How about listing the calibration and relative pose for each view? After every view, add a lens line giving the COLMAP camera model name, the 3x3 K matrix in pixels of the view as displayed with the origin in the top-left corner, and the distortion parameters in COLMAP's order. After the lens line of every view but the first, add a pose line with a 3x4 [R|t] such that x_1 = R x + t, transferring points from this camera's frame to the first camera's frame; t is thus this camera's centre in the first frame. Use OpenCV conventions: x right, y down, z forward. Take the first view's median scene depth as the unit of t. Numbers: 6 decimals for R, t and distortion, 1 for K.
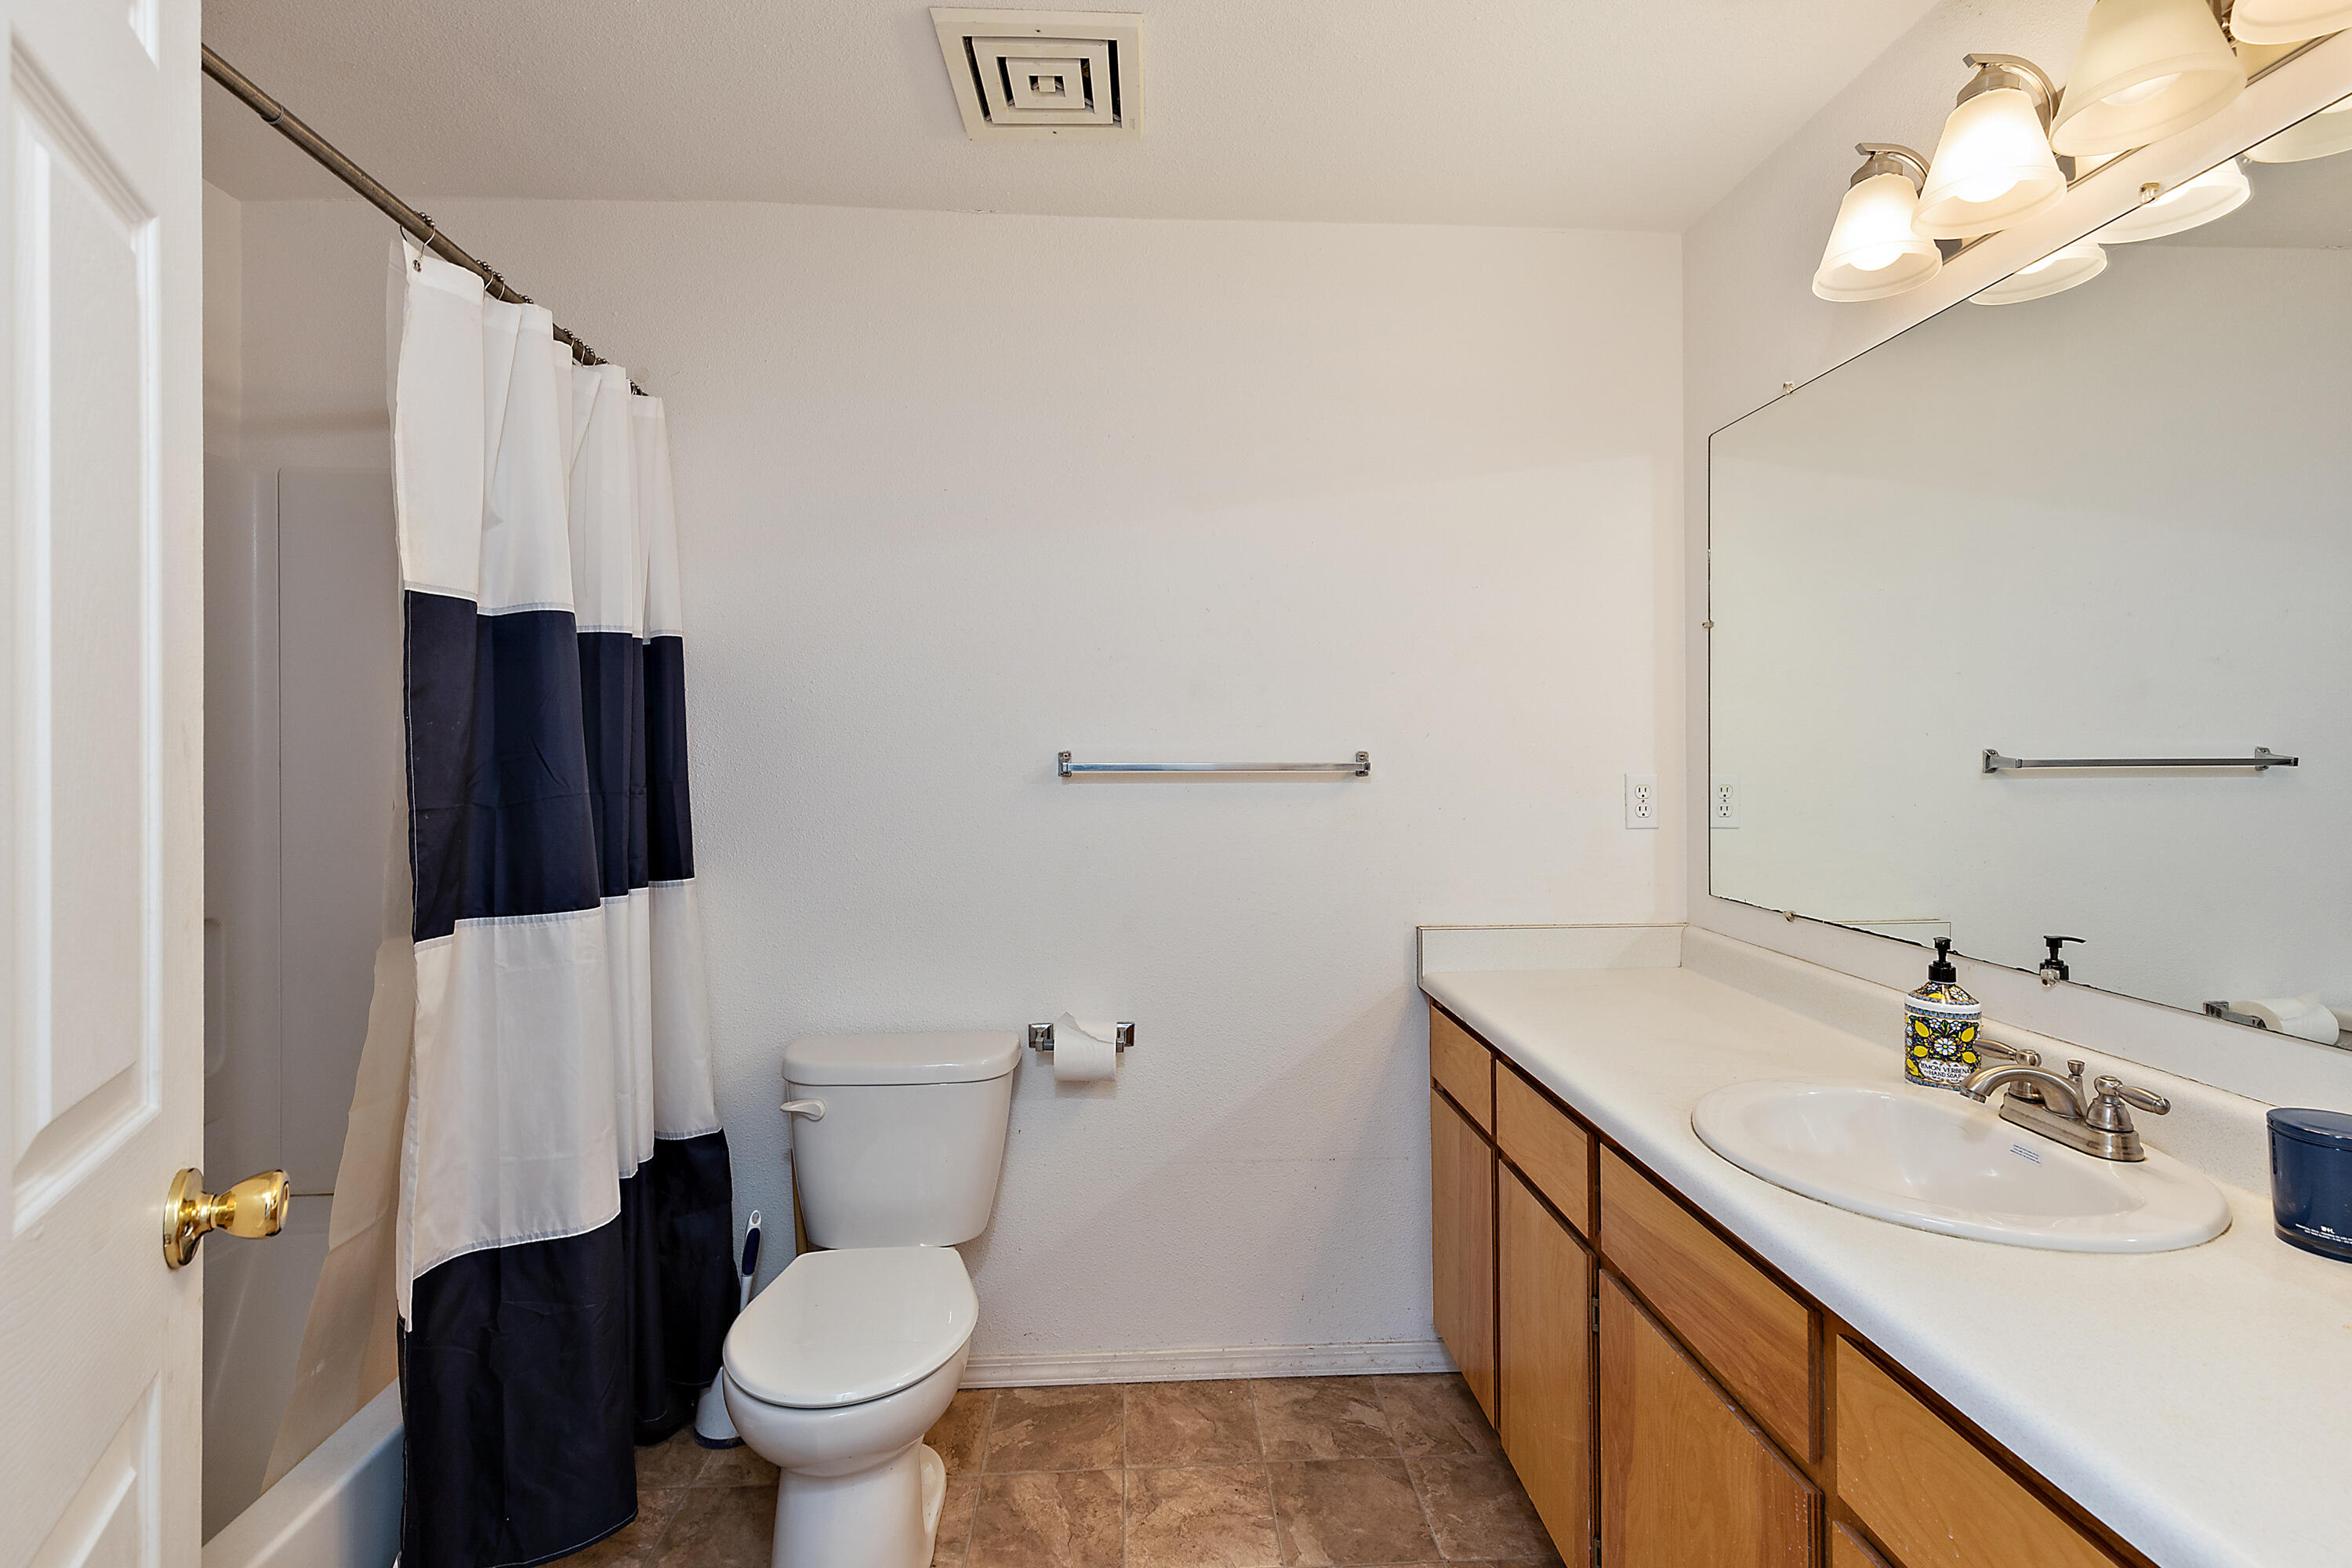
lens RADIAL K [[1106.2, 0, 1179.2], [0, 1106.2, 755.1], [0, 0, 1]] dist [0.002728, -0.001327]
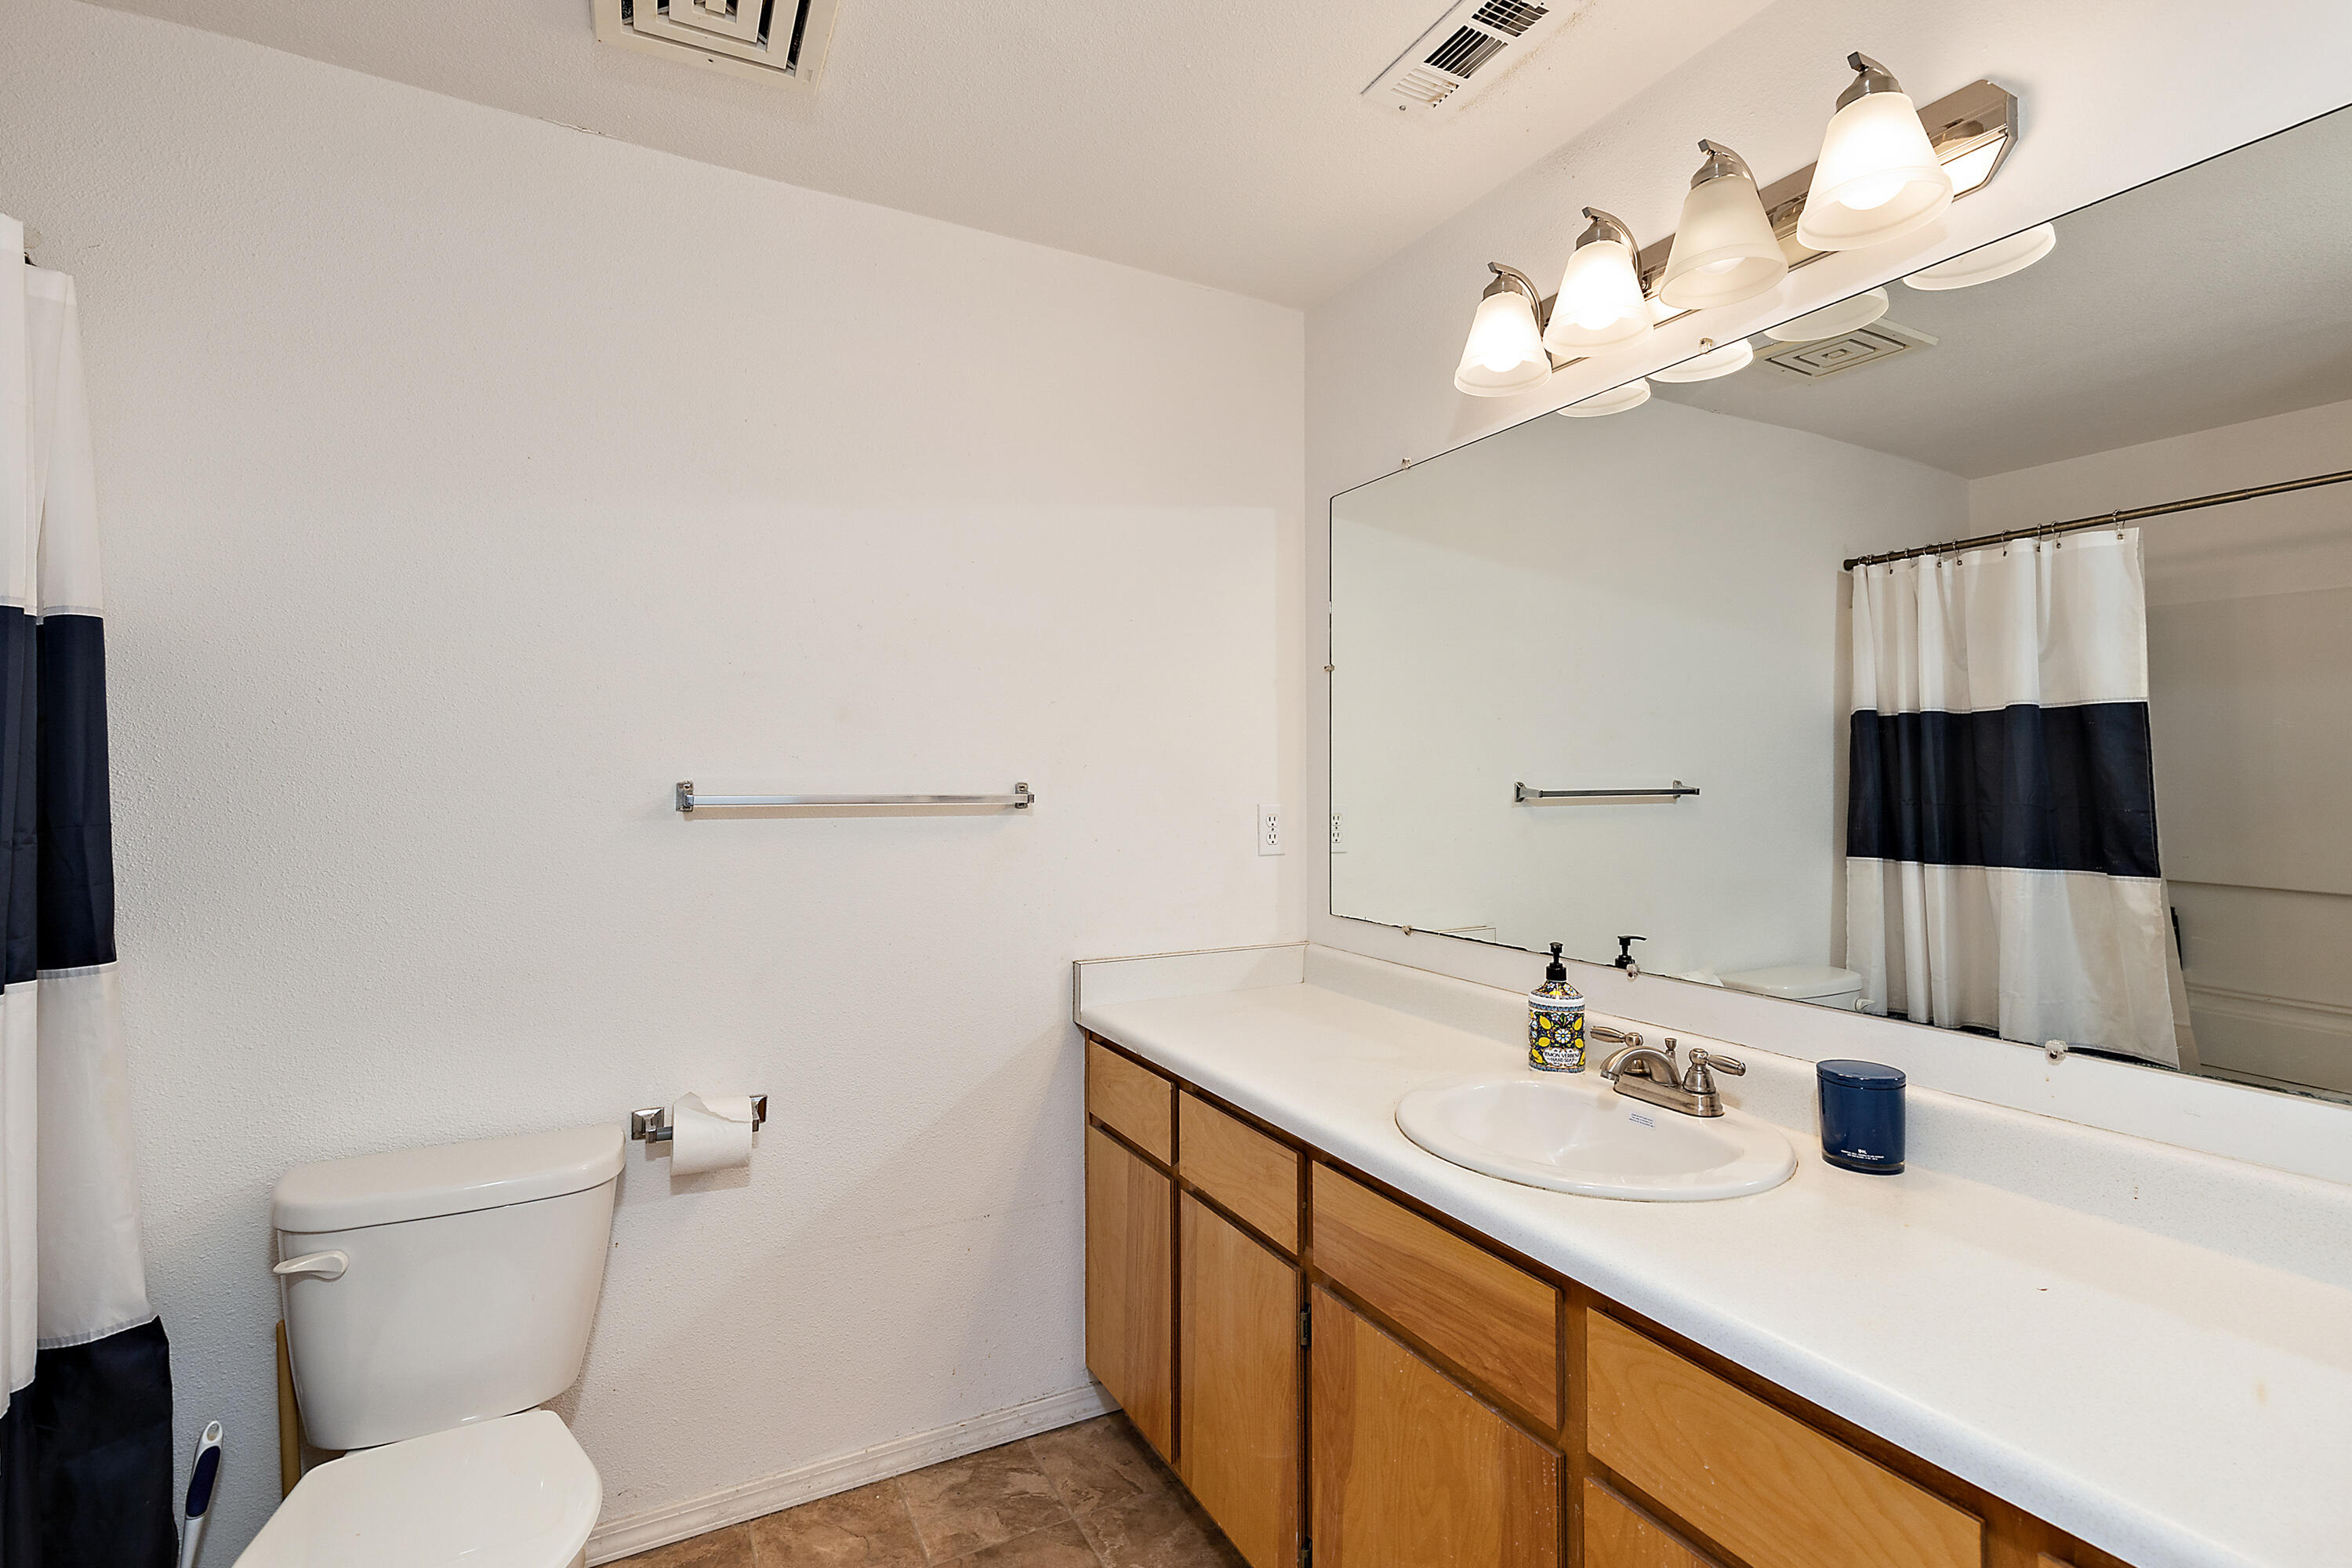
lens RADIAL K [[1106.2, 0, 1179.2], [0, 1106.2, 755.1], [0, 0, 1]] dist [0.002728, -0.001327]
pose [[0.904389, 0.012777, 0.426519, -0.136561], [-0.001525, 0.999642, -0.026712, -0.002011], [-0.426707, 0.023507, 0.904084, 0.078680]]
